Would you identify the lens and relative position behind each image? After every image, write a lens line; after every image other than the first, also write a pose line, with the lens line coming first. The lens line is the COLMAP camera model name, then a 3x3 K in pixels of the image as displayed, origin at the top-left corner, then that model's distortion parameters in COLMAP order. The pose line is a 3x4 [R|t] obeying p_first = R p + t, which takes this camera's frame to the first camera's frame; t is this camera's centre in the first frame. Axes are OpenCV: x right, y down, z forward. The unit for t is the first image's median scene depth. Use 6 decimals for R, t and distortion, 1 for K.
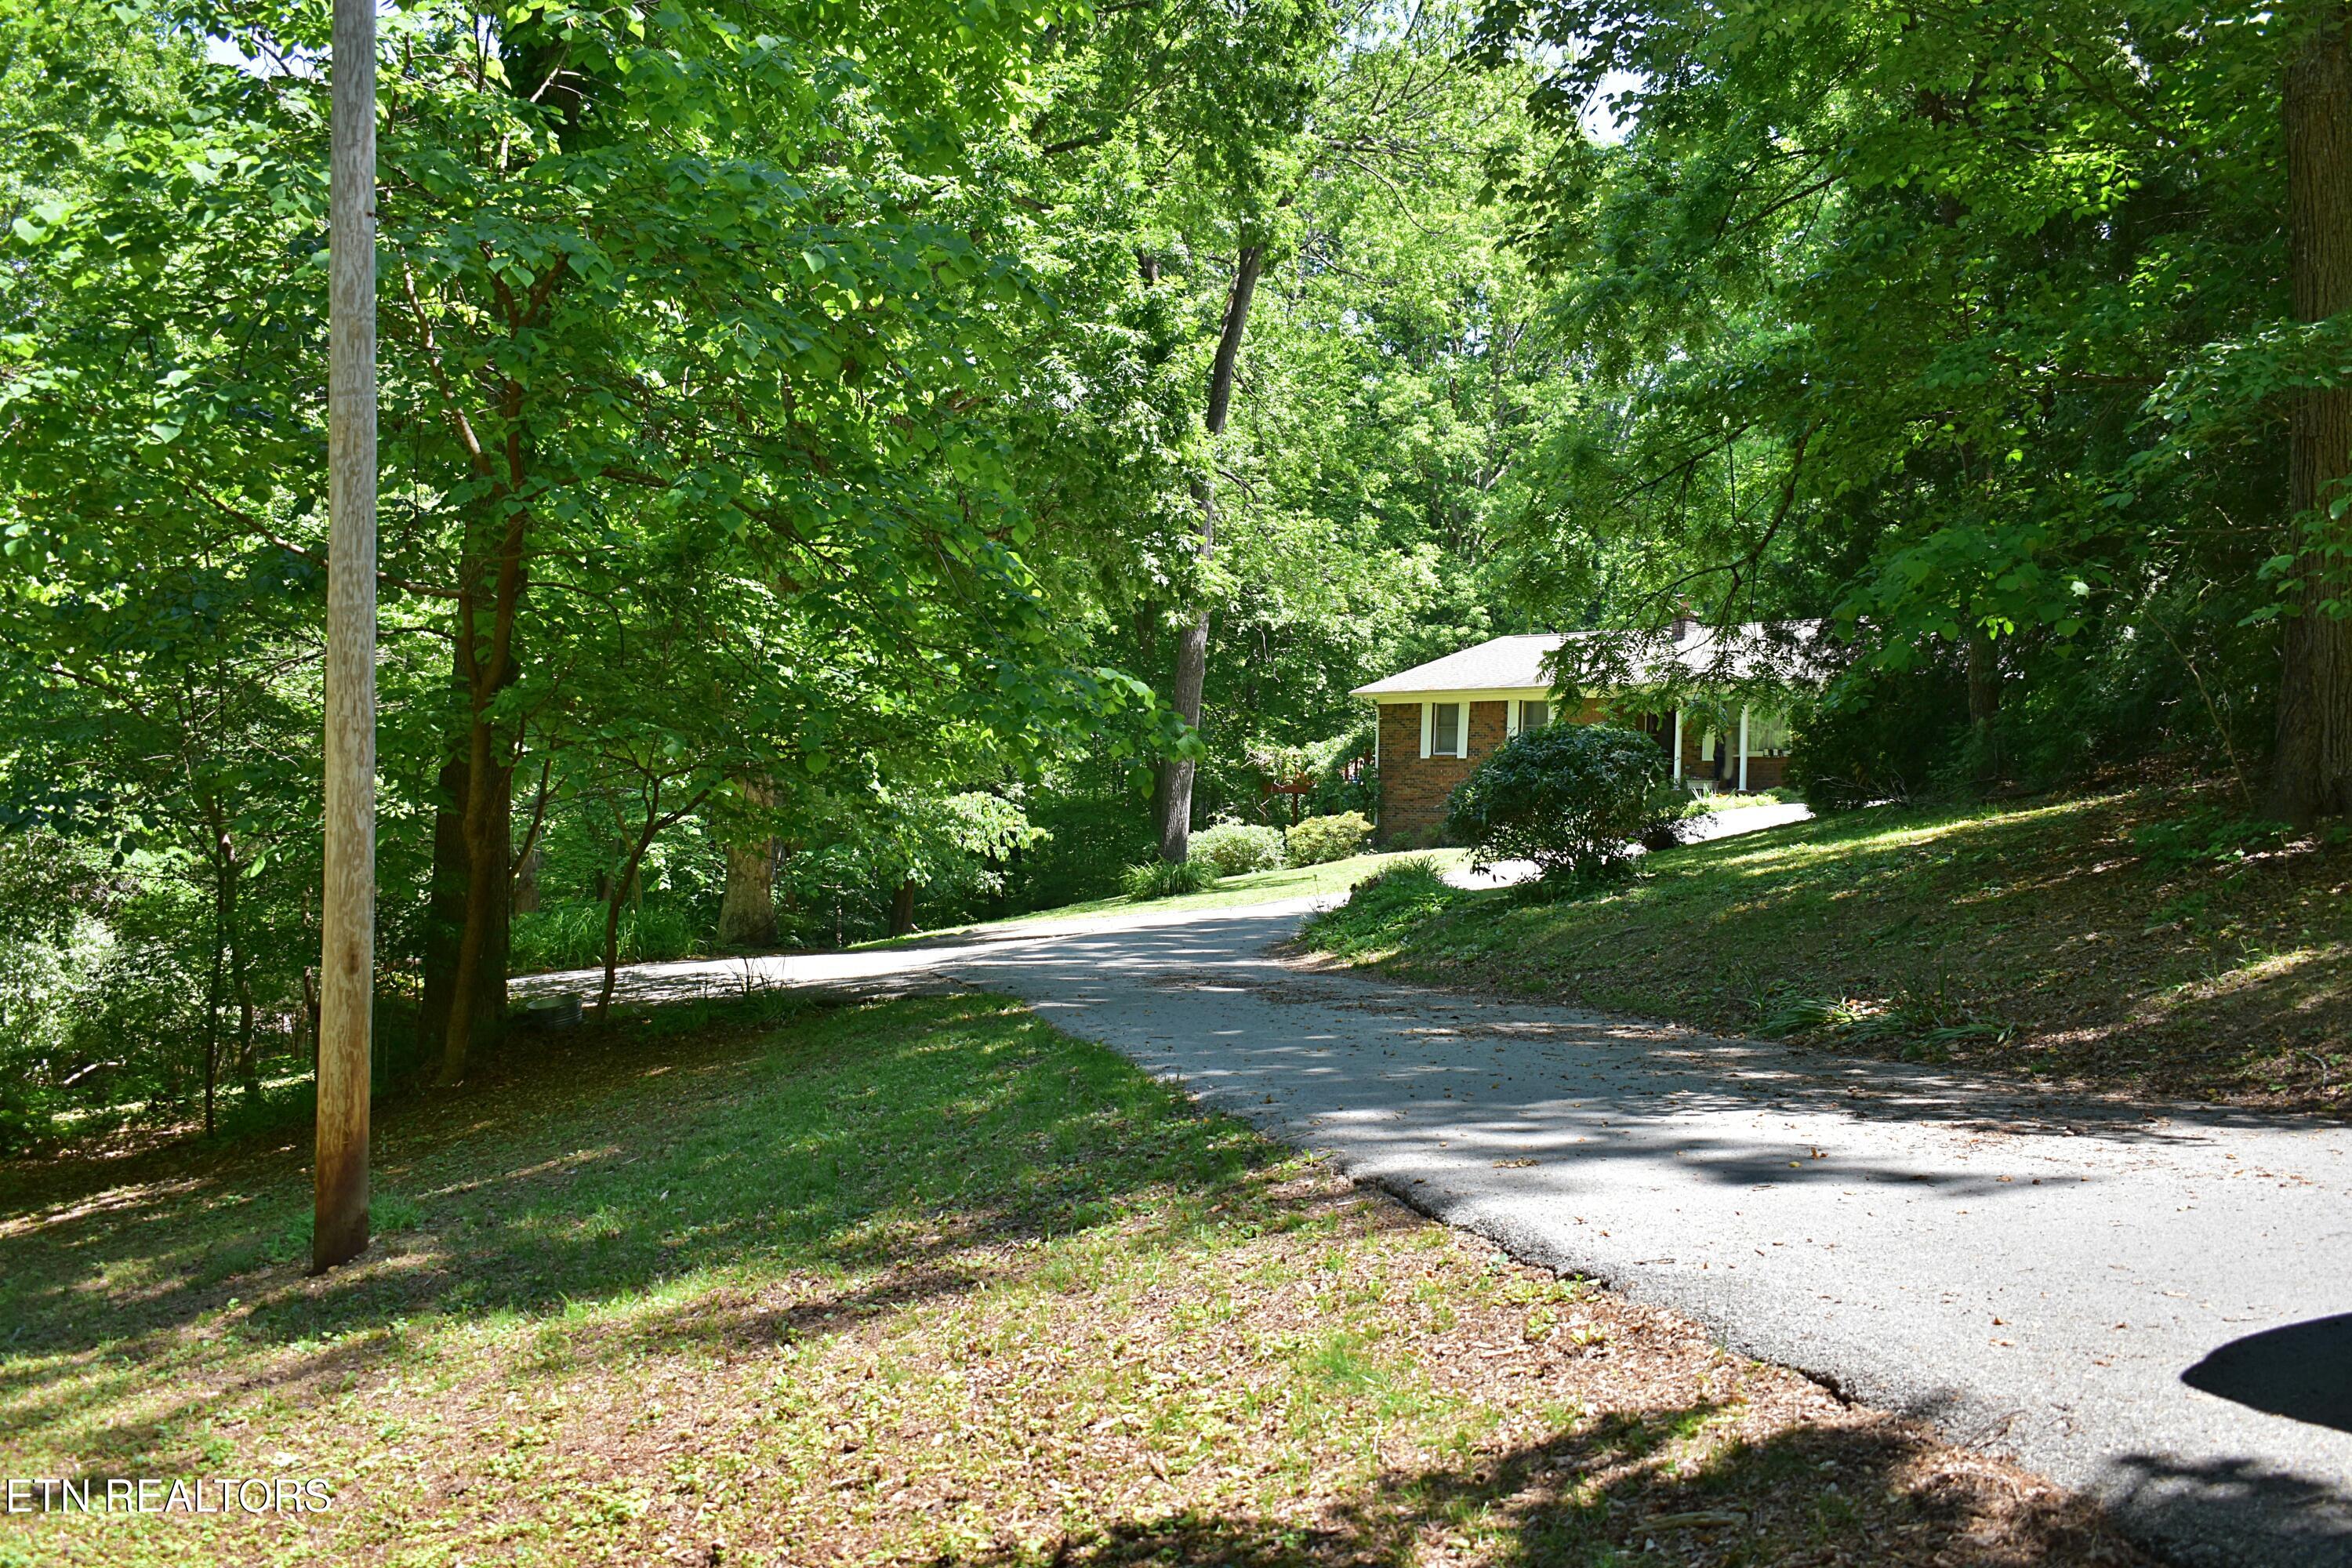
lens RADIAL K [[2226.3, 0, 1173.8], [0, 2226.3, 785.5], [0, 0, 1]] dist [-0.001395, 0.000000]
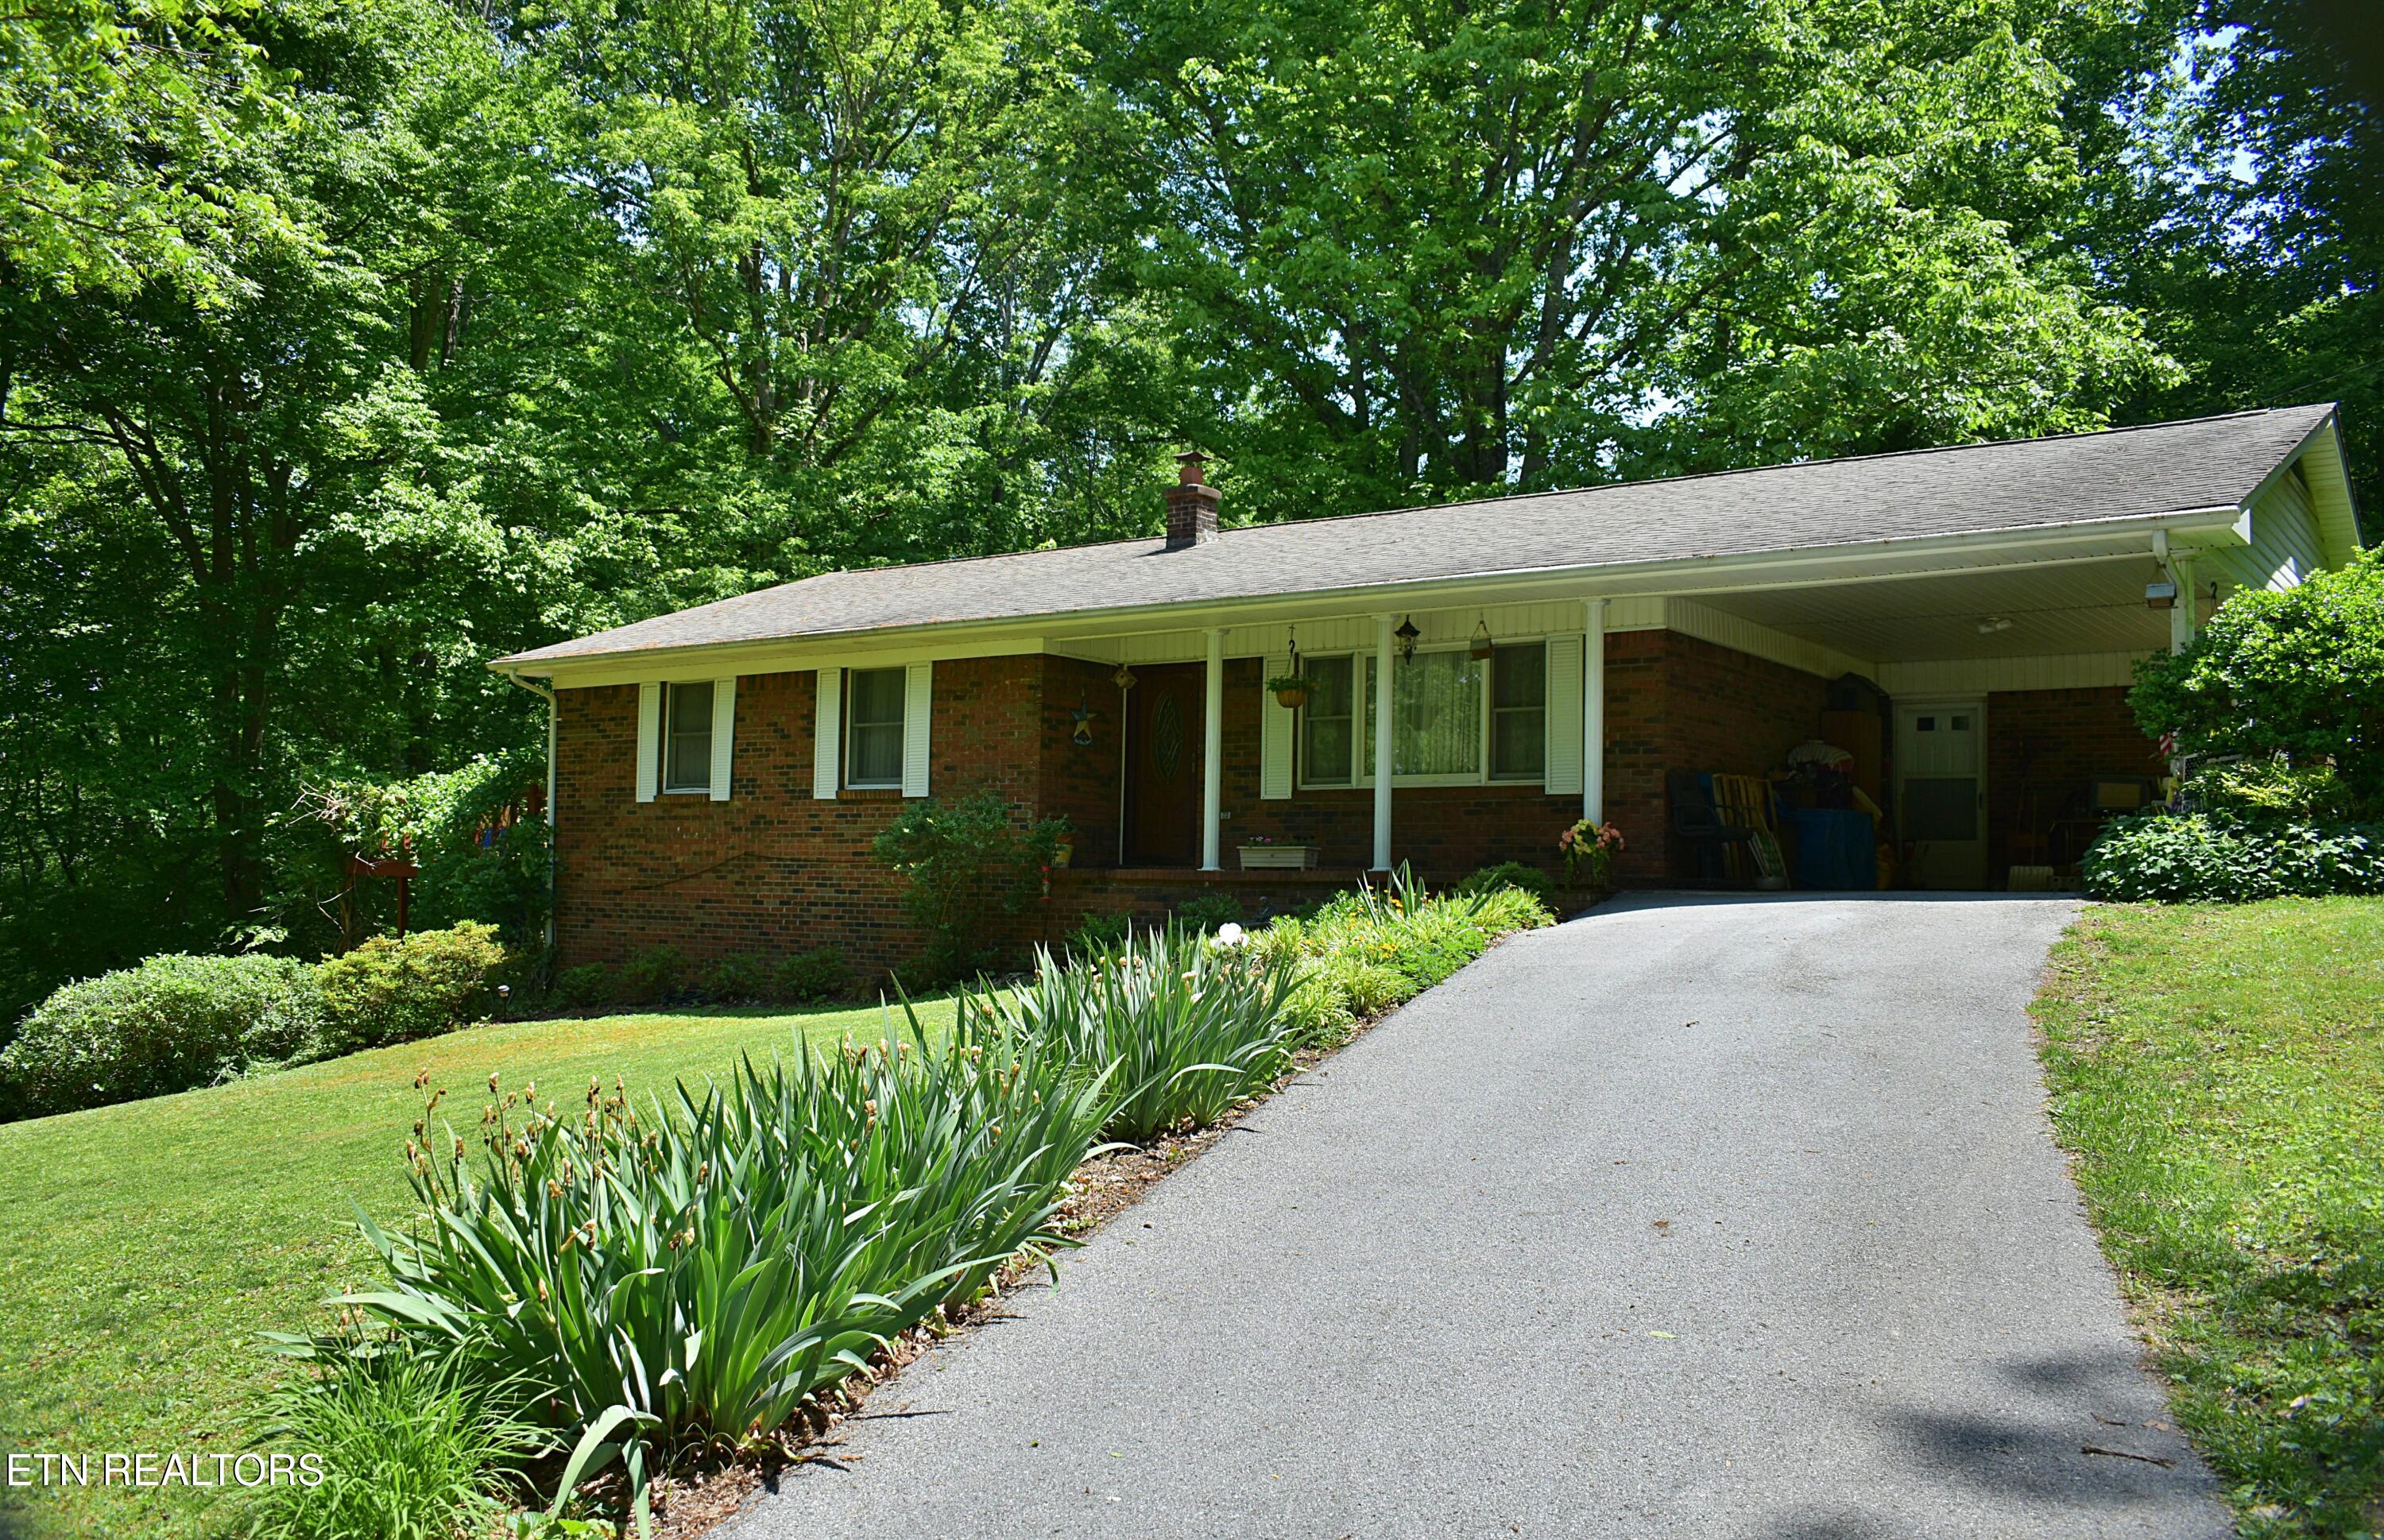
lens RADIAL K [[1949.5, 0, 1189.2], [0, 1949.5, 774.3], [0, 0, 1]] dist [0.001303, 0.002913]
pose [[0.957660, 0.000528, 0.287902, 0.101132], [0.010321, 0.999293, -0.036165, -0.002082], [-0.287717, 0.037605, 0.956977, 0.560462]]
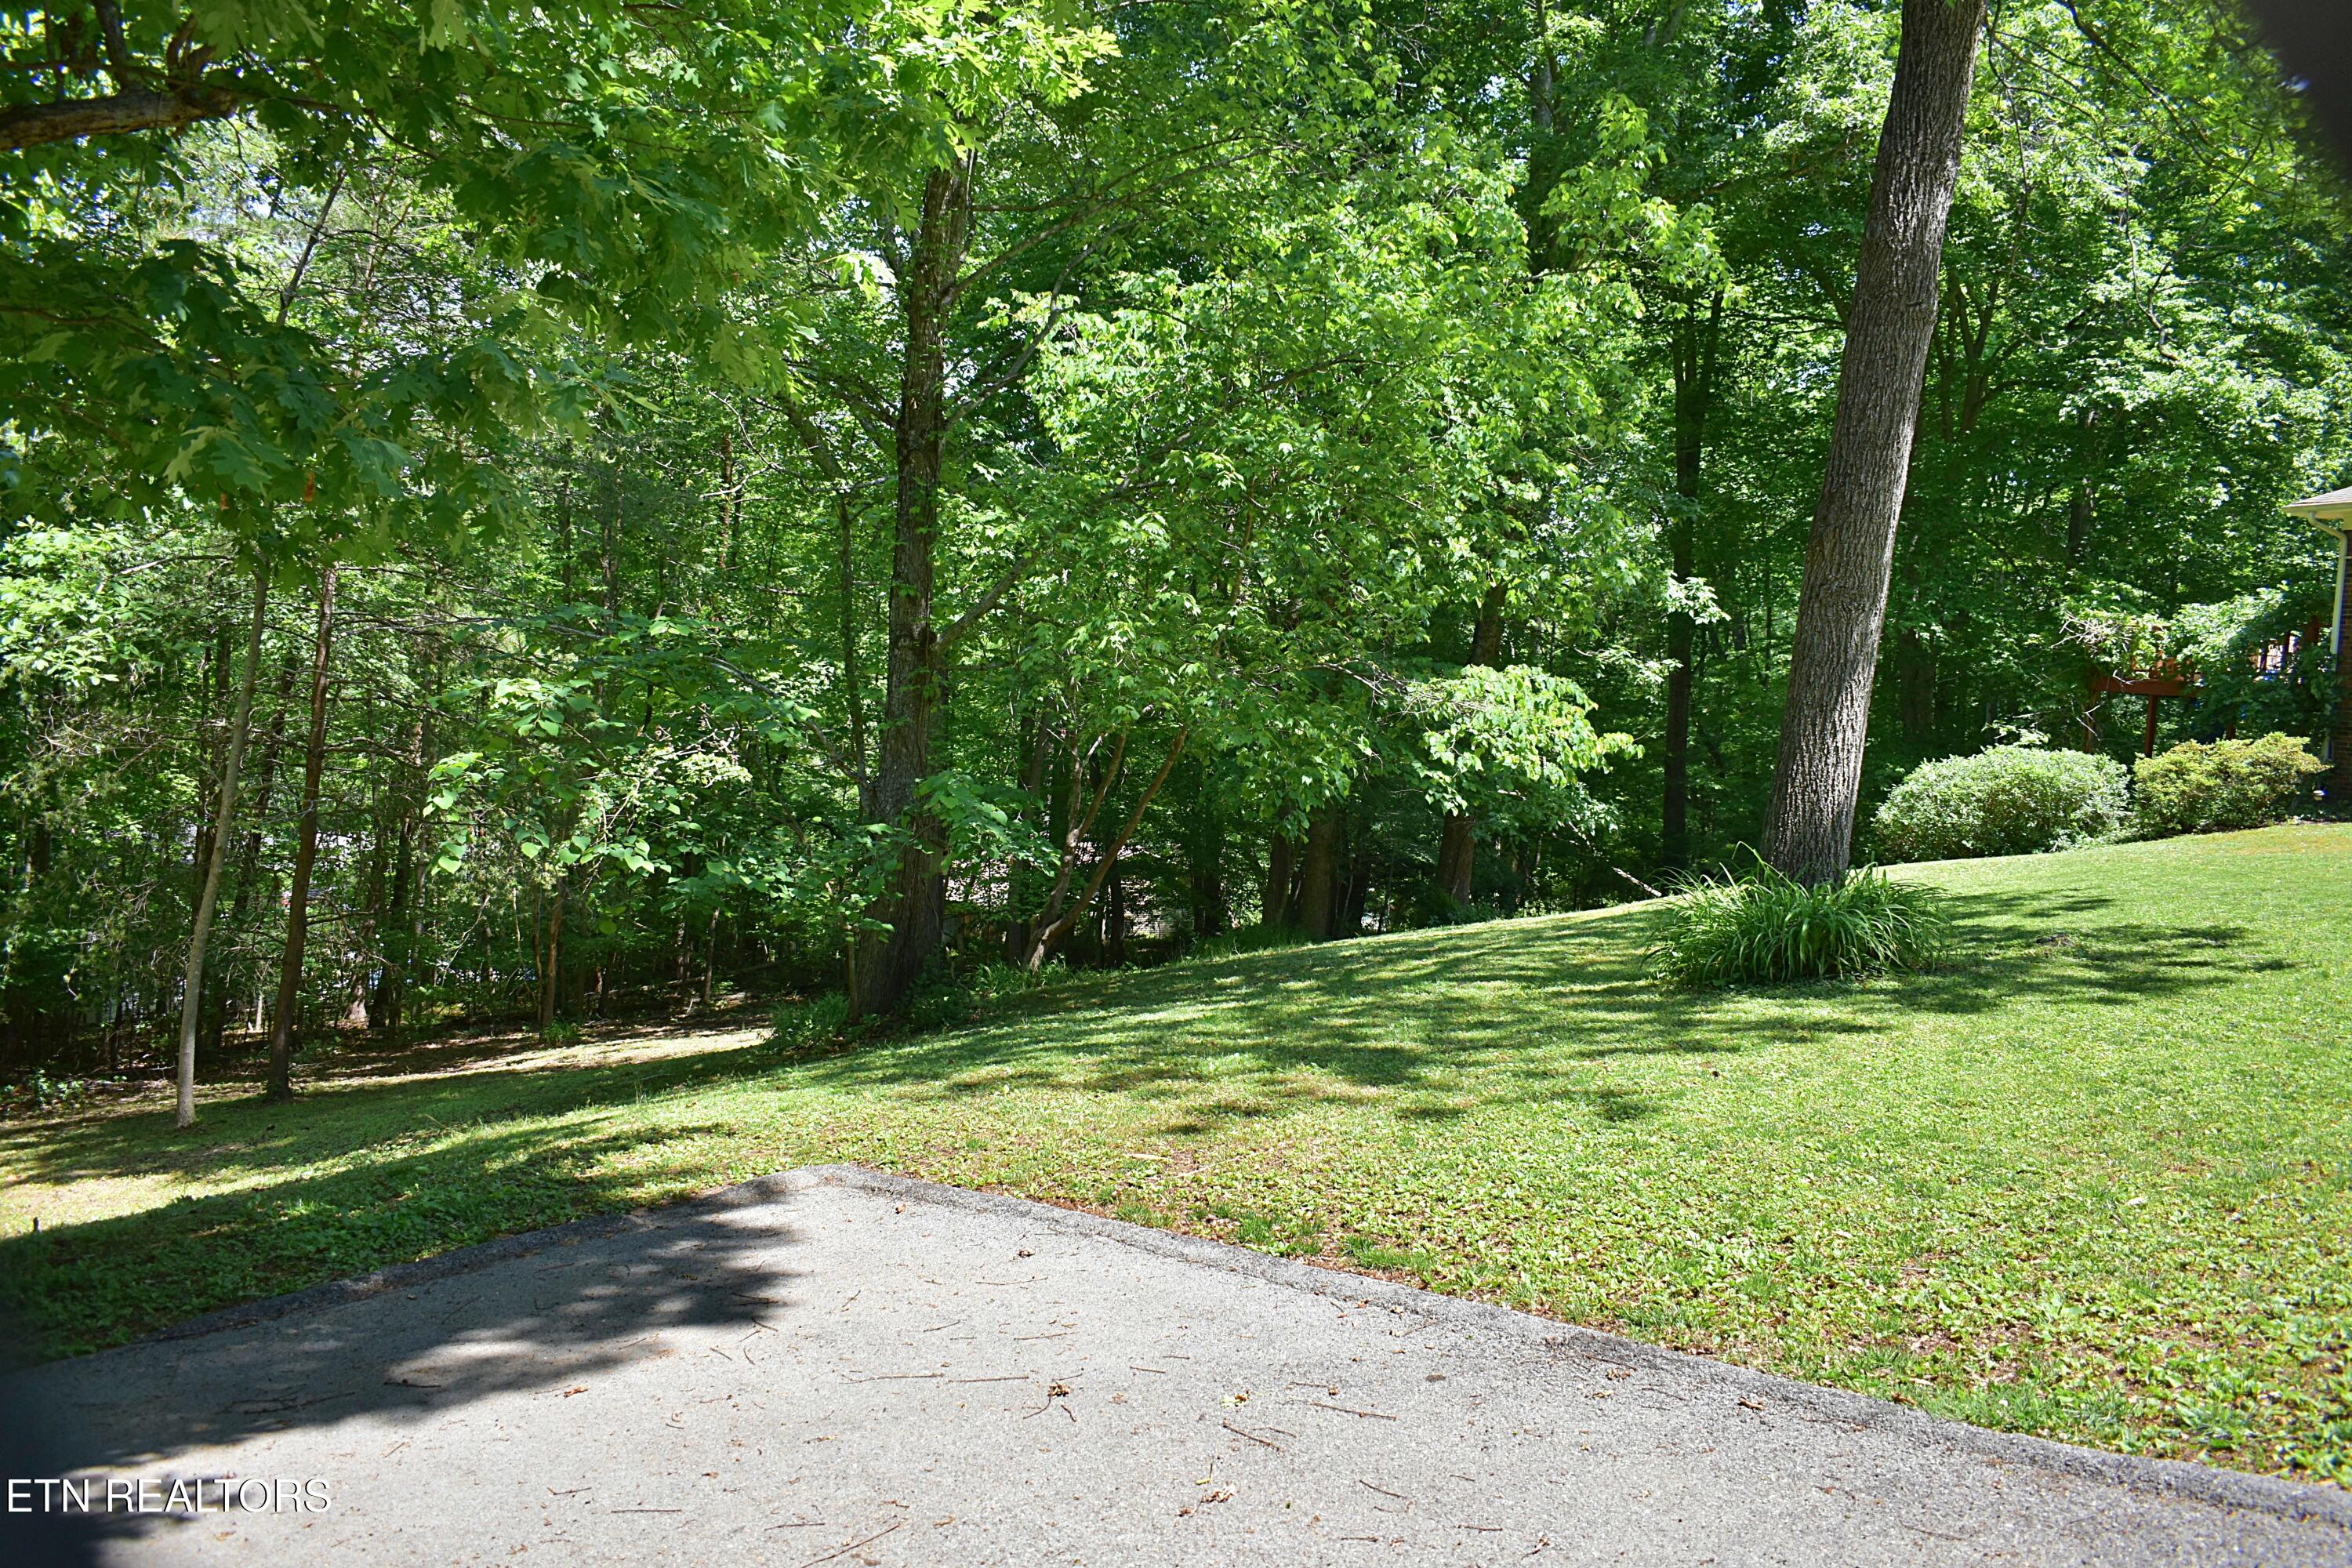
lens RADIAL K [[1915.5, 0, 1174.5], [0, 1915.5, 783.0], [0, 0, 1]] dist [-0.006294, -0.000919]
pose [[0.918989, 0.054327, -0.390523, 0.017684], [-0.032530, 0.997532, 0.062218, 0.003732], [0.392940, -0.044474, 0.918488, 0.473265]]
